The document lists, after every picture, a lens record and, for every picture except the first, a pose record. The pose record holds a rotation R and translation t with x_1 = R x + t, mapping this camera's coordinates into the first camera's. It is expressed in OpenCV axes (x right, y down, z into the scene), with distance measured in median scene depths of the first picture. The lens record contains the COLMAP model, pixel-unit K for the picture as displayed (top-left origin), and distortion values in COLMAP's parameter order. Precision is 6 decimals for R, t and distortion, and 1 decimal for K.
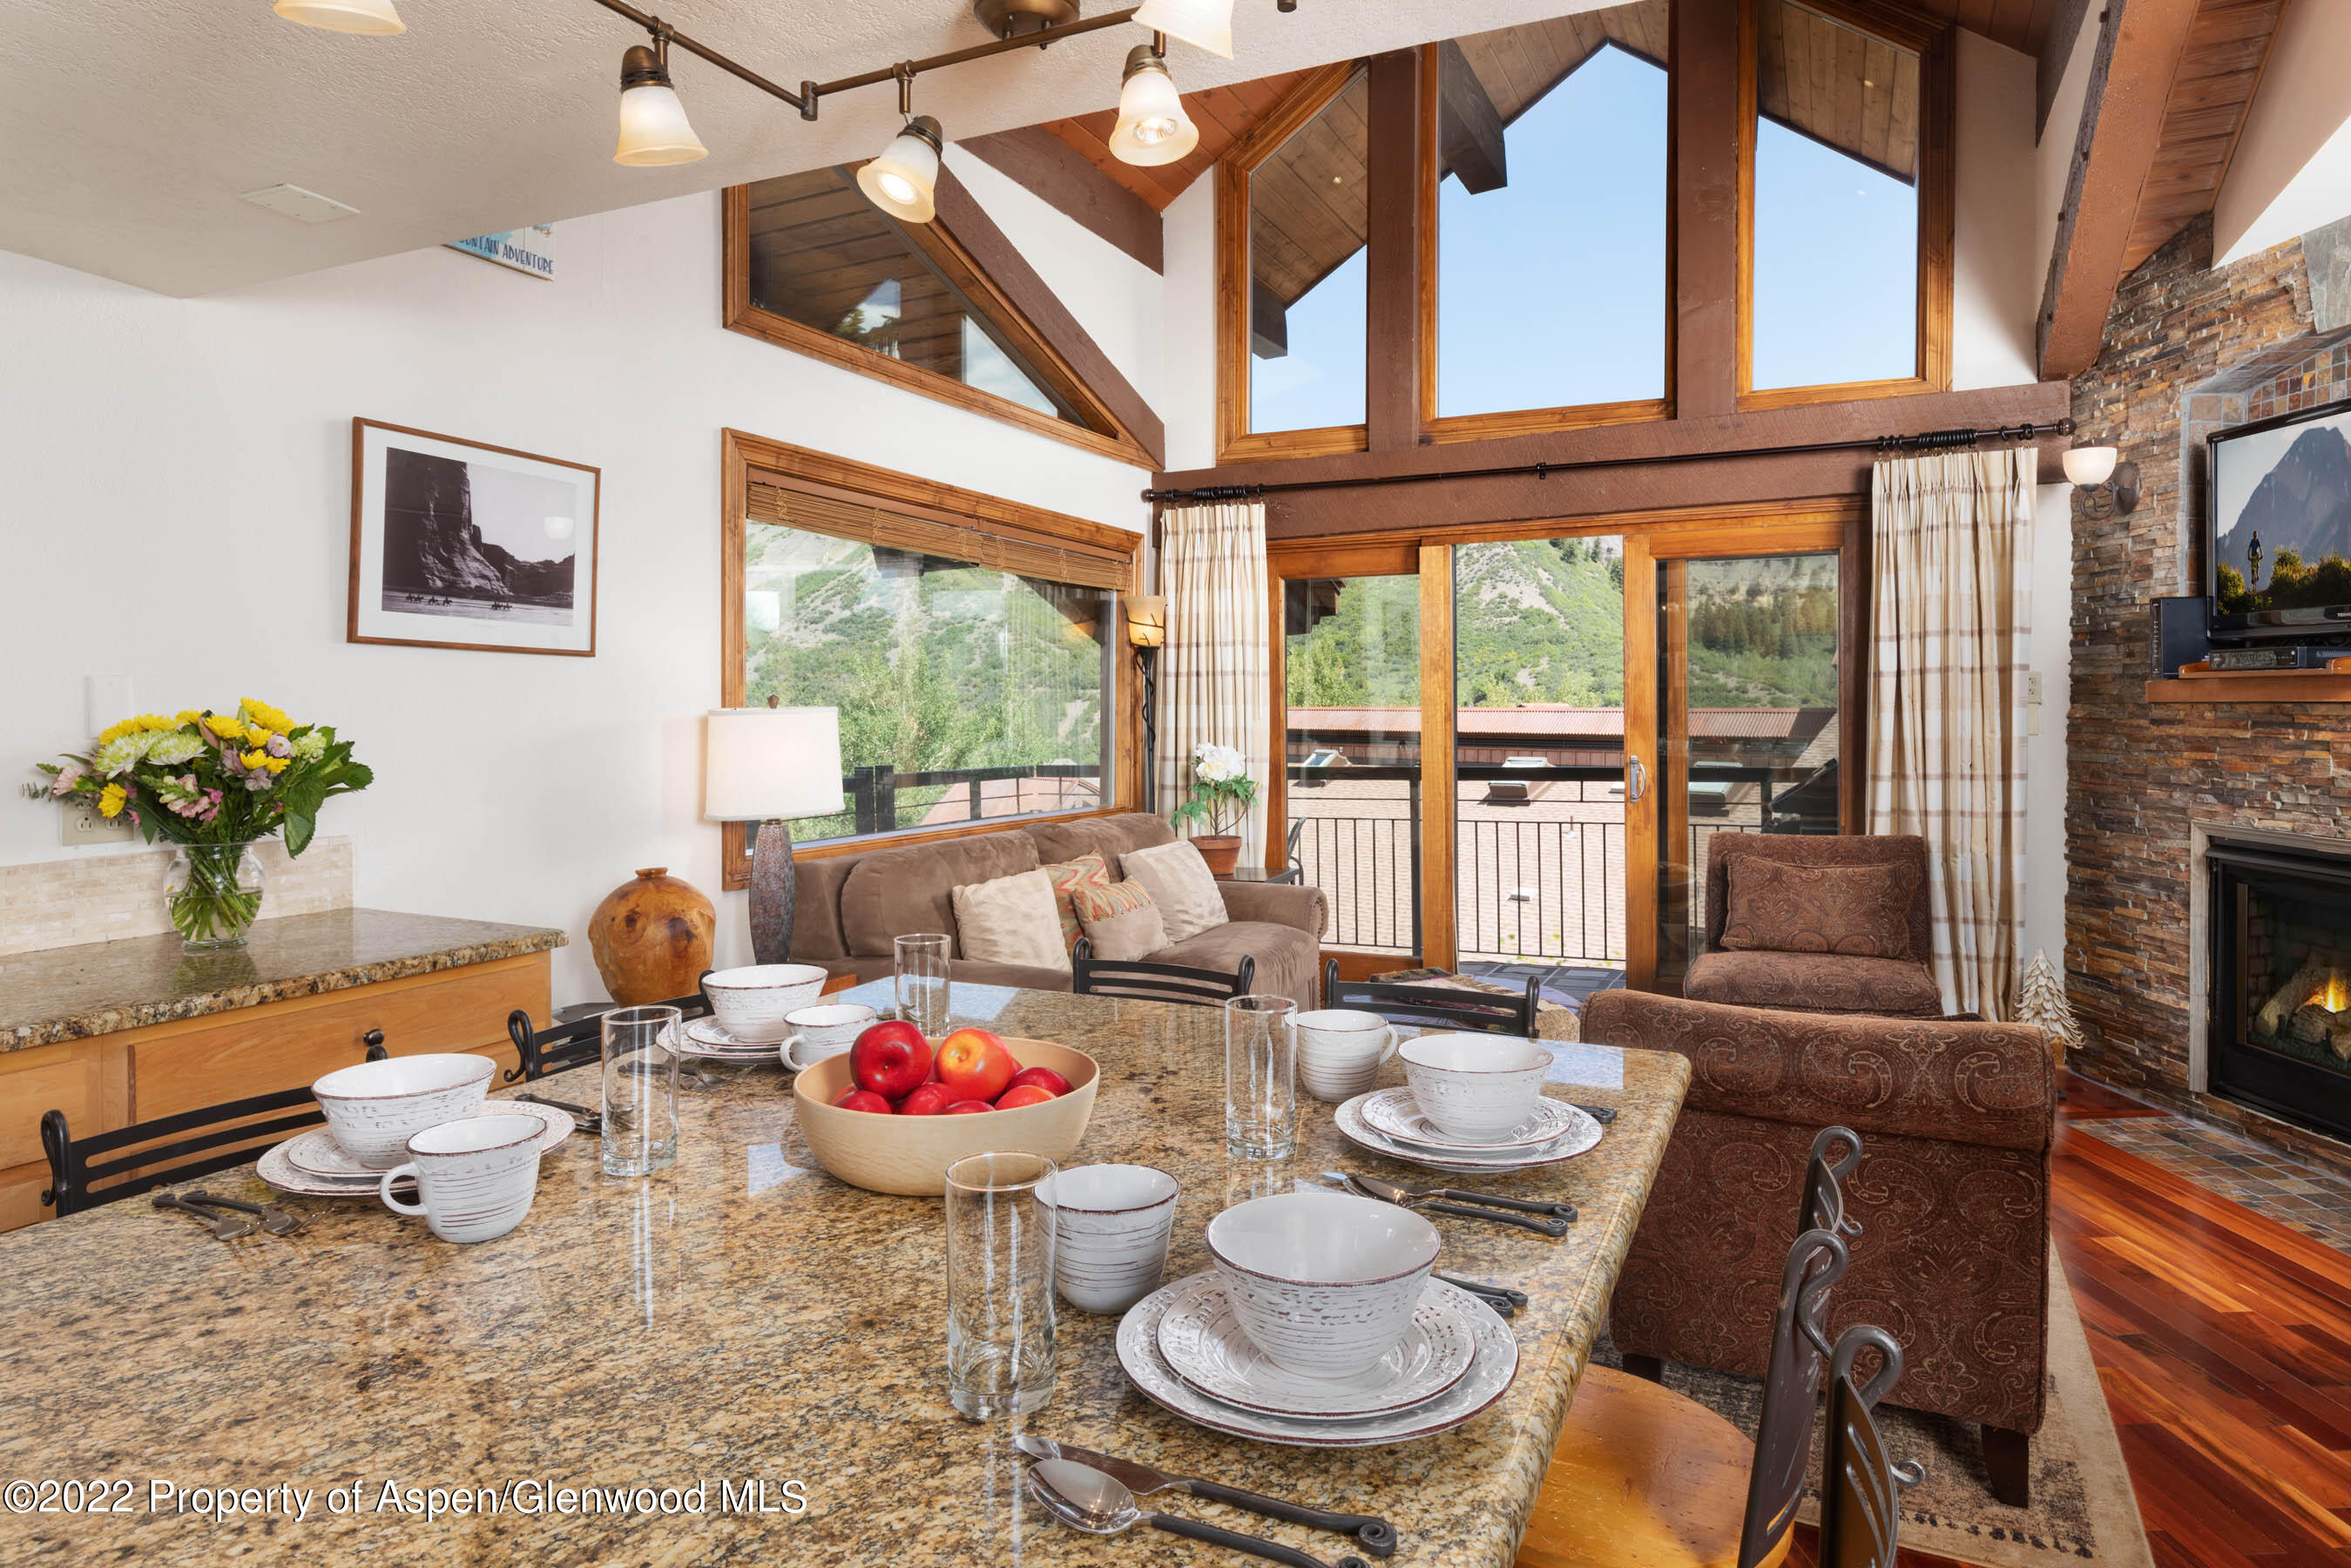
lens RADIAL K [[1404.7, 0, 1155.5], [0, 1404.7, 714.2], [0, 0, 1]] dist [-0.004235, 0.001665]
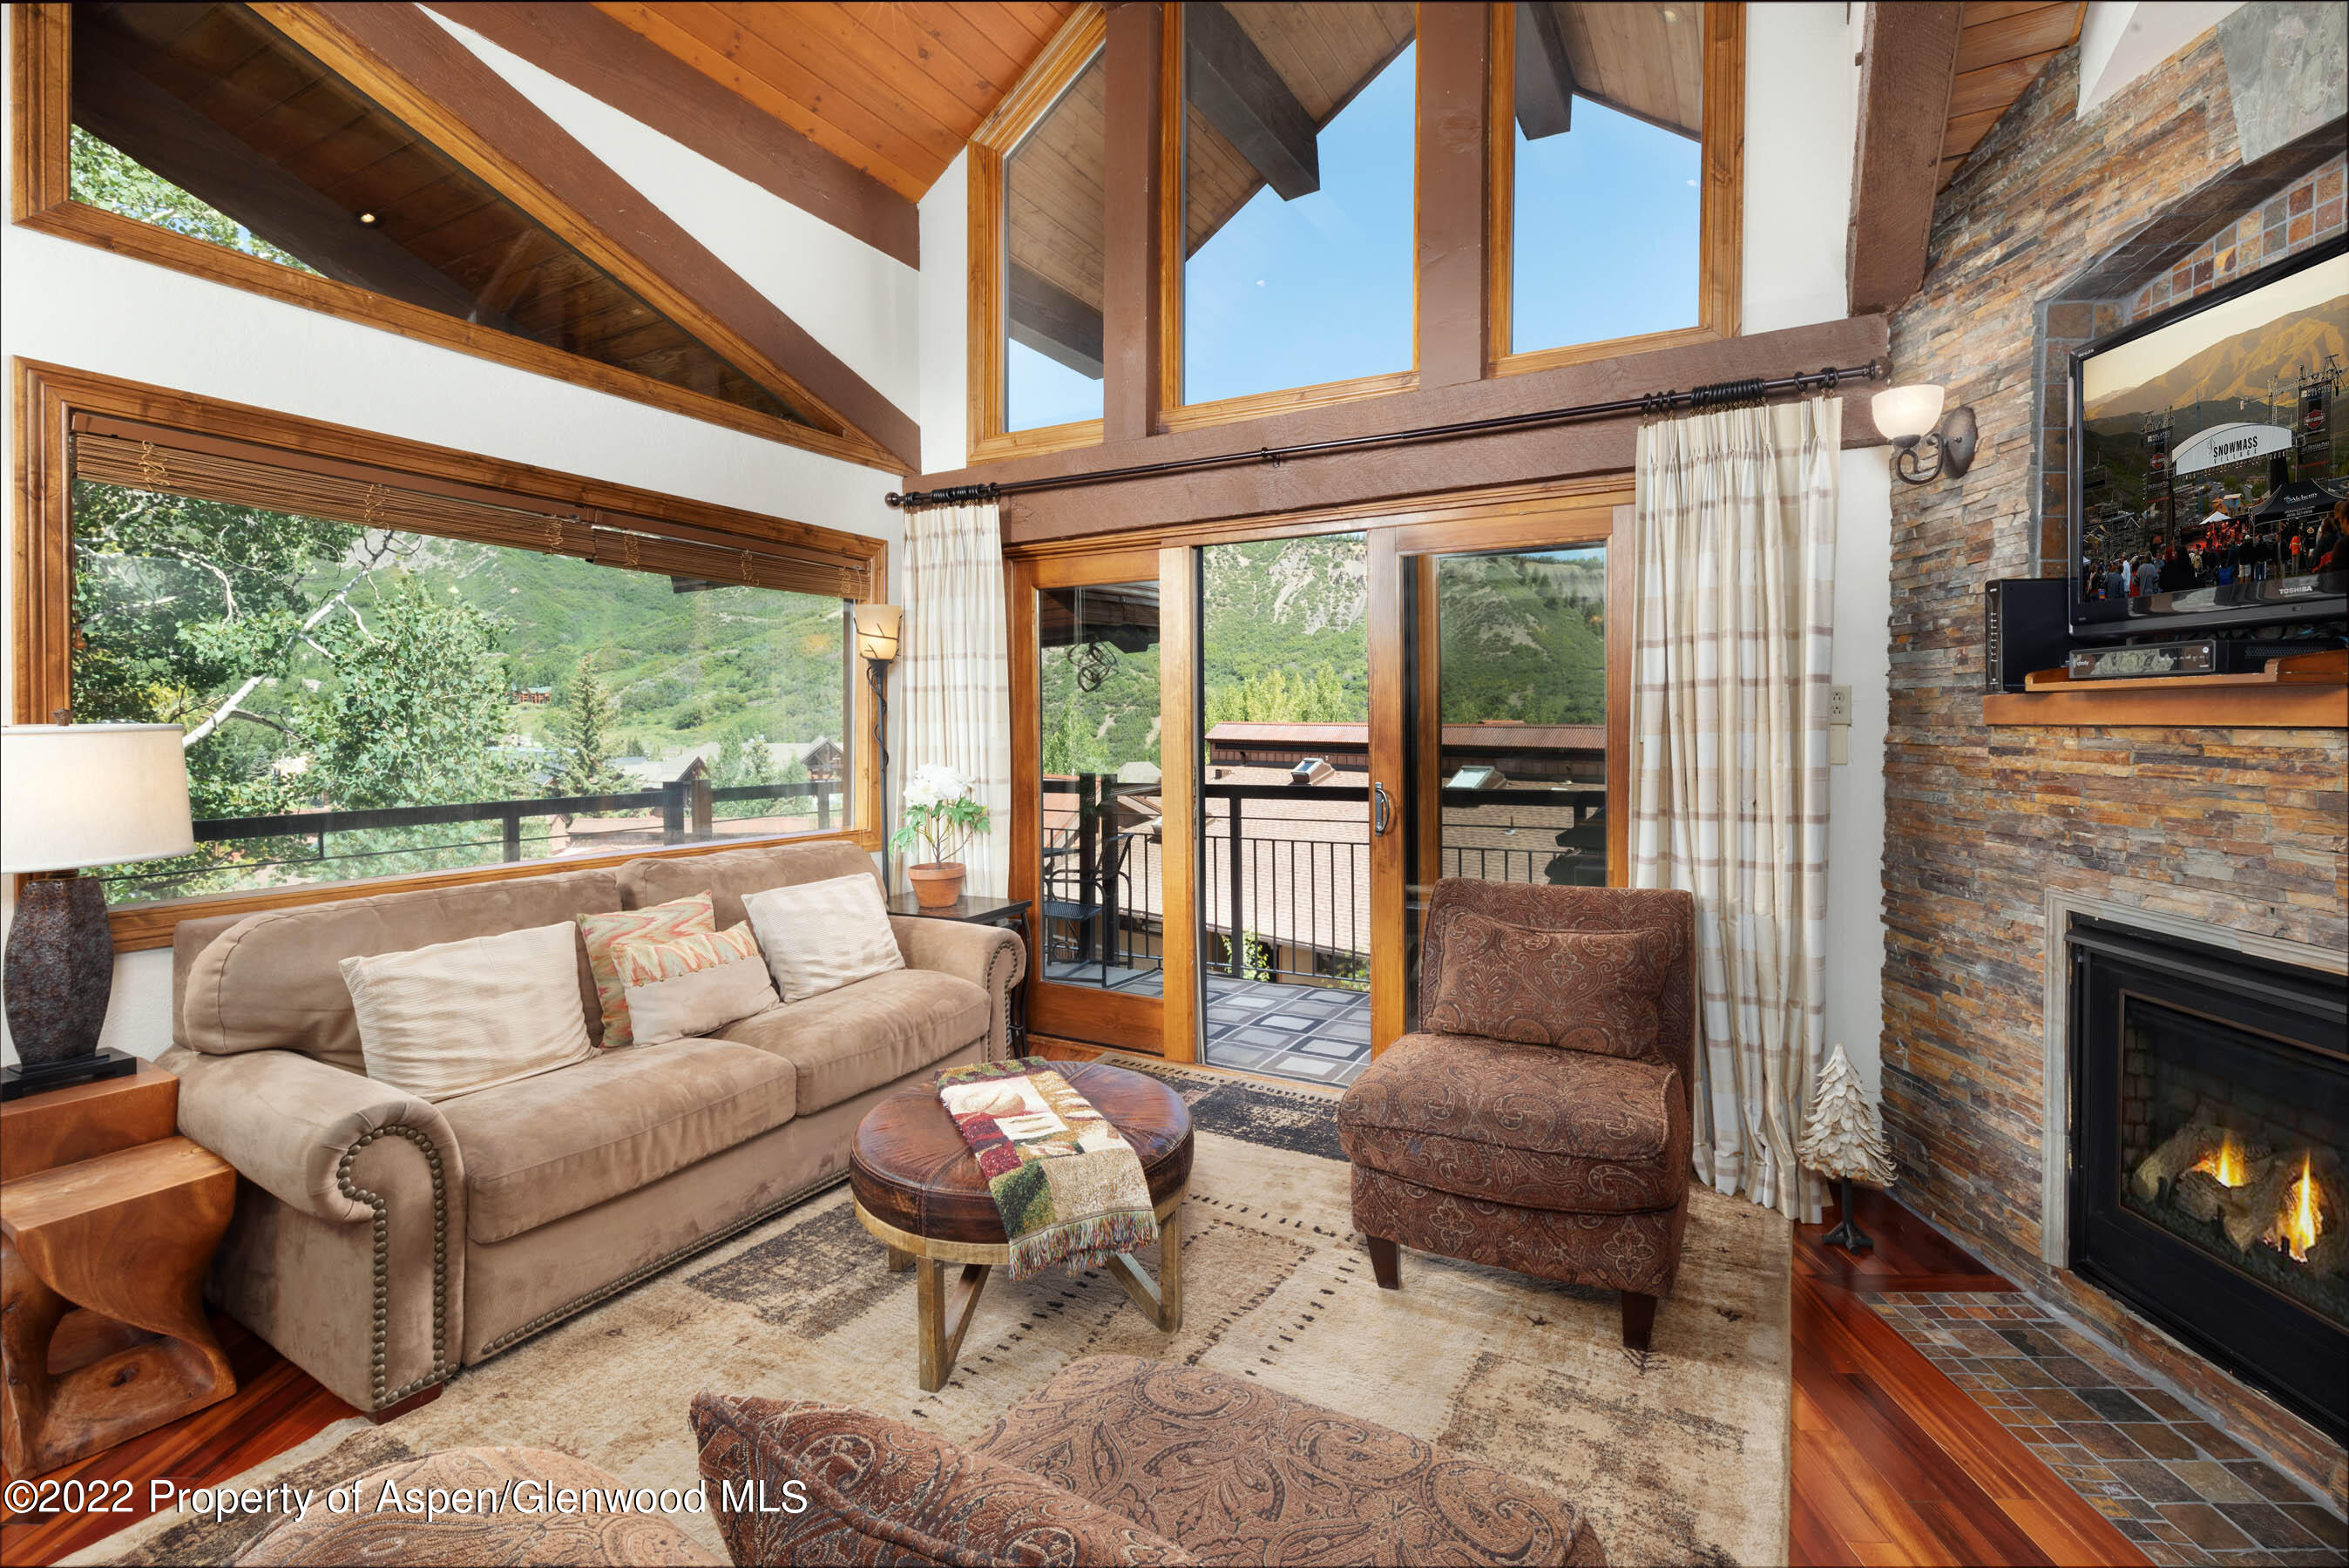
lens RADIAL K [[1087.1, 0, 1151.3], [0, 1087.1, 723.1], [0, 0, 1]] dist [0.010111, -0.003766]
pose [[0.997897, 0.004462, -0.064671, 0.291083], [-0.004687, 0.999983, -0.003333, -0.005013], [0.064655, 0.003629, 0.997901, 0.376839]]
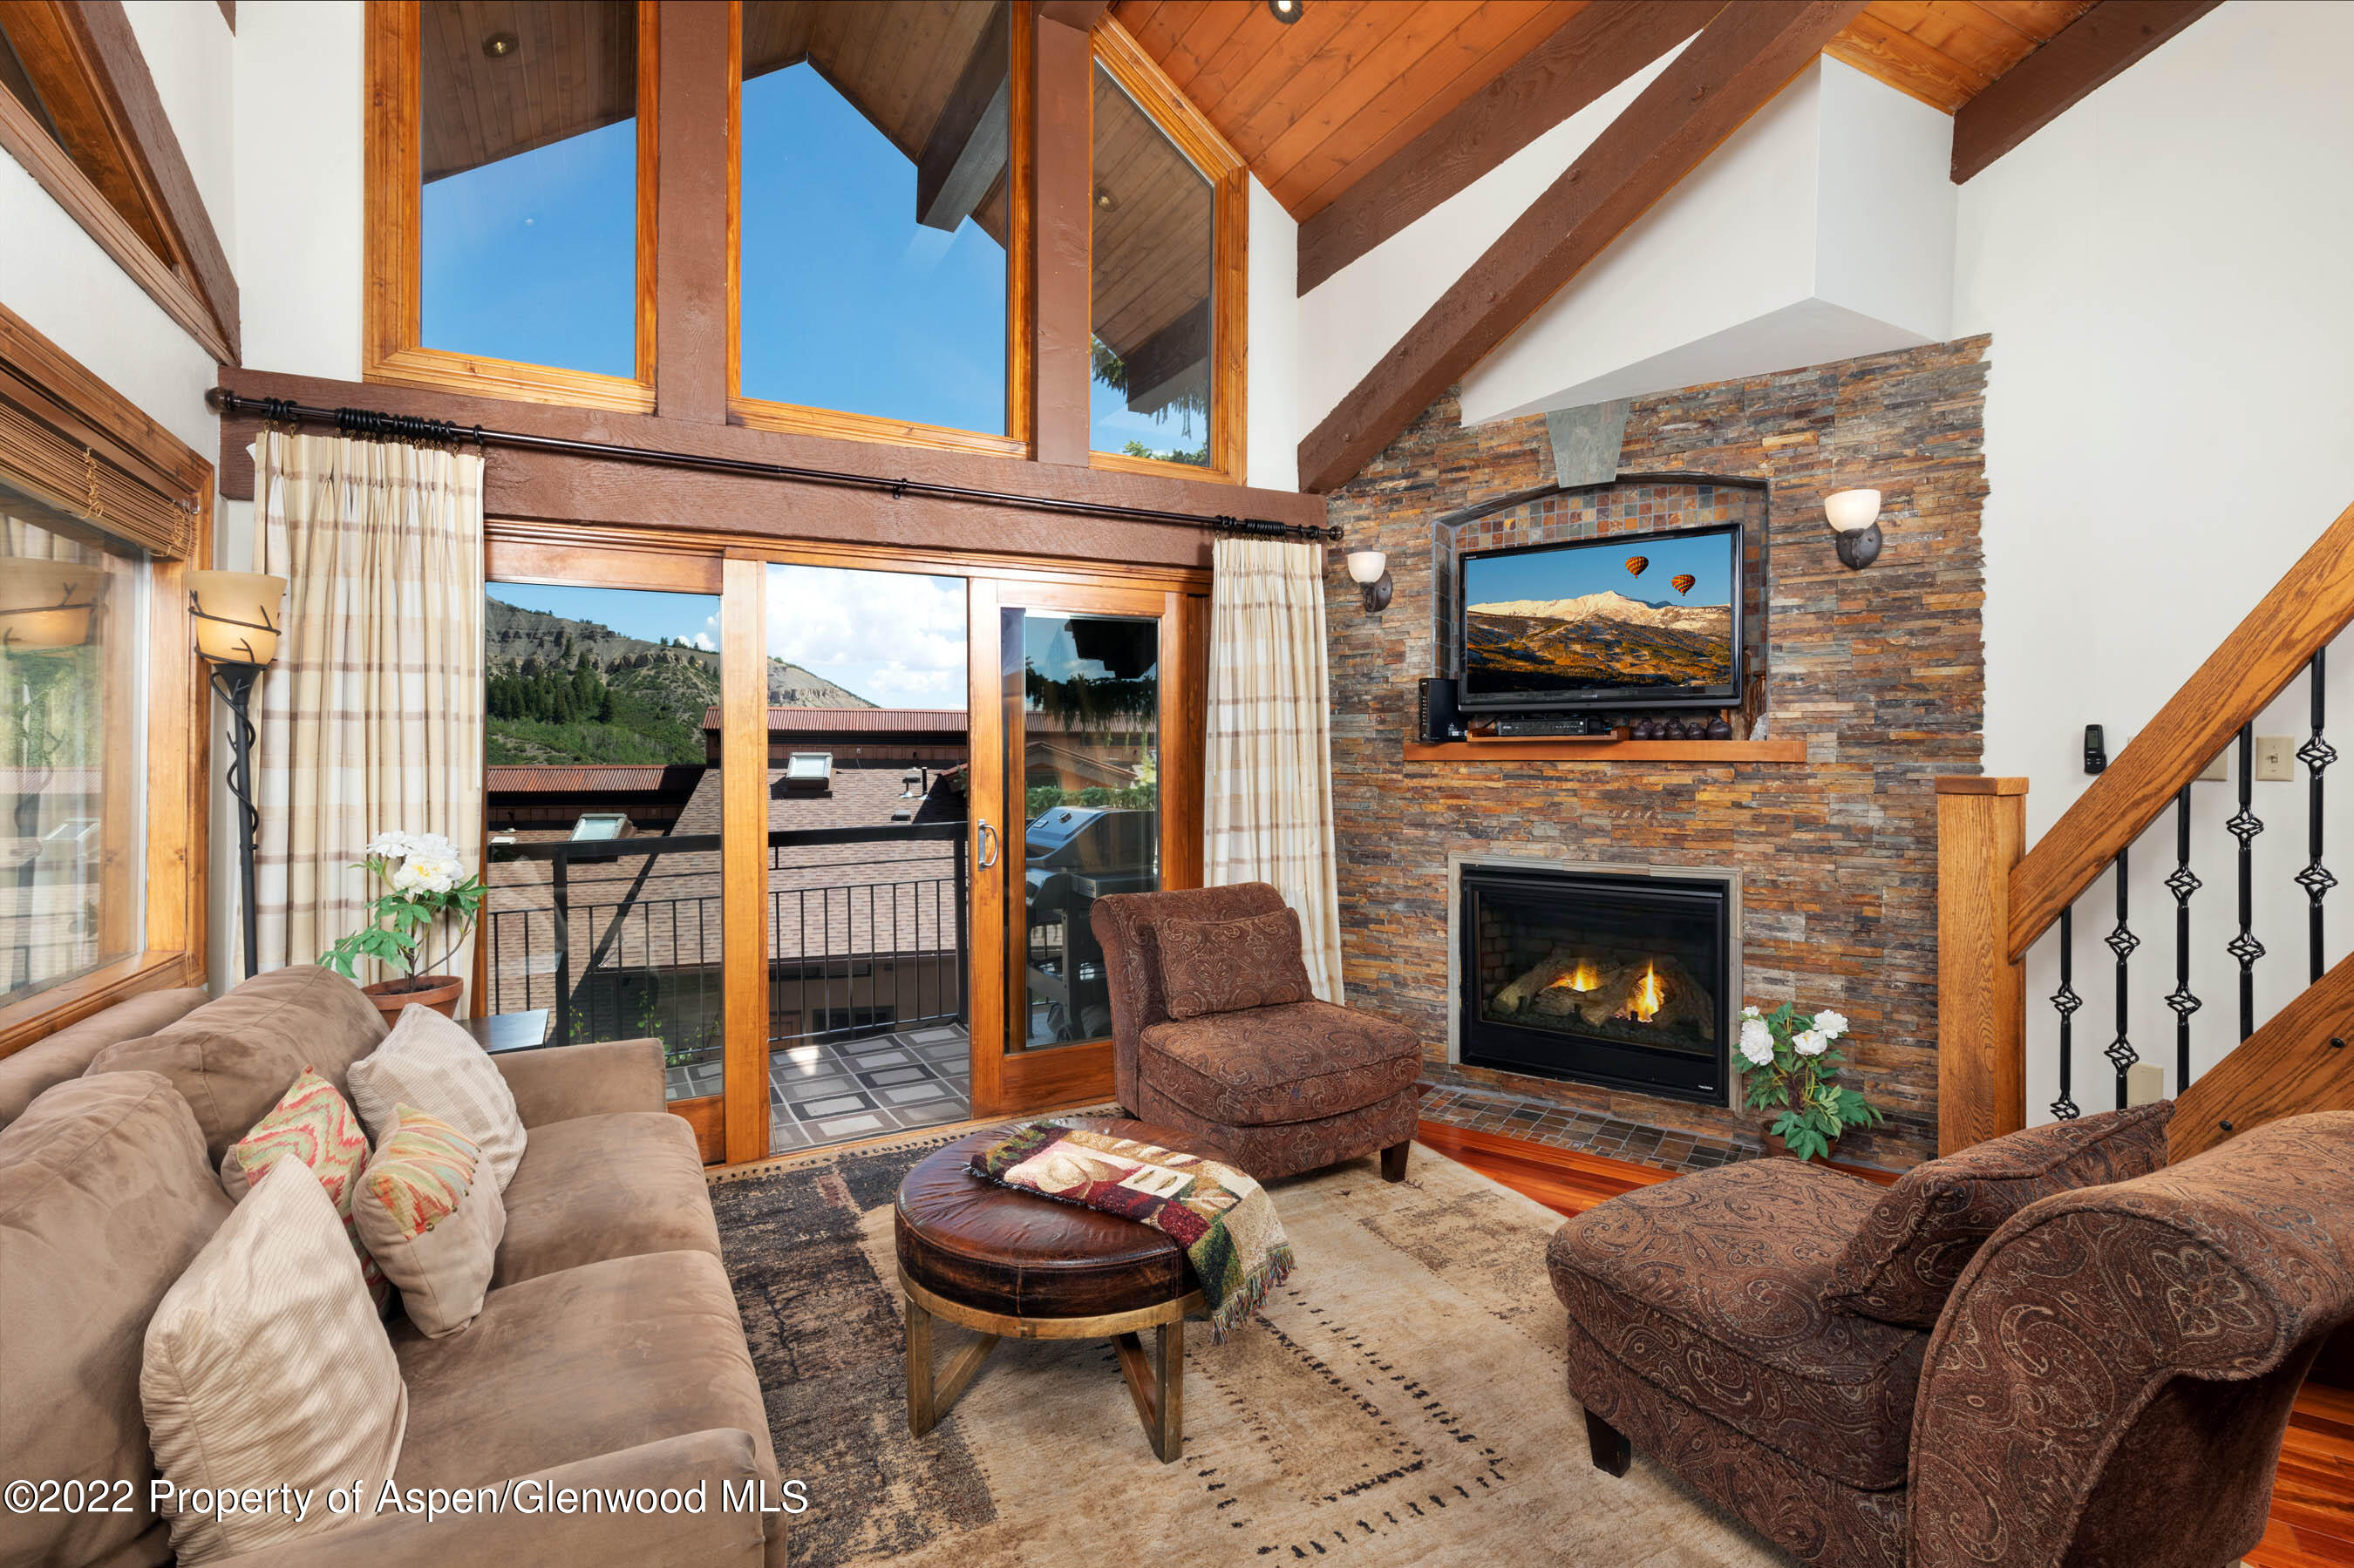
lens RADIAL K [[1089.4, 0, 1206.8], [0, 1089.4, 748.2], [0, 0, 1]] dist [0.010111, -0.003766]
pose [[0.571489, 0.007724, 0.820573, -0.188860], [0.007633, 0.999862, -0.014728, -0.006210], [-0.820574, 0.014680, 0.571352, 0.563183]]
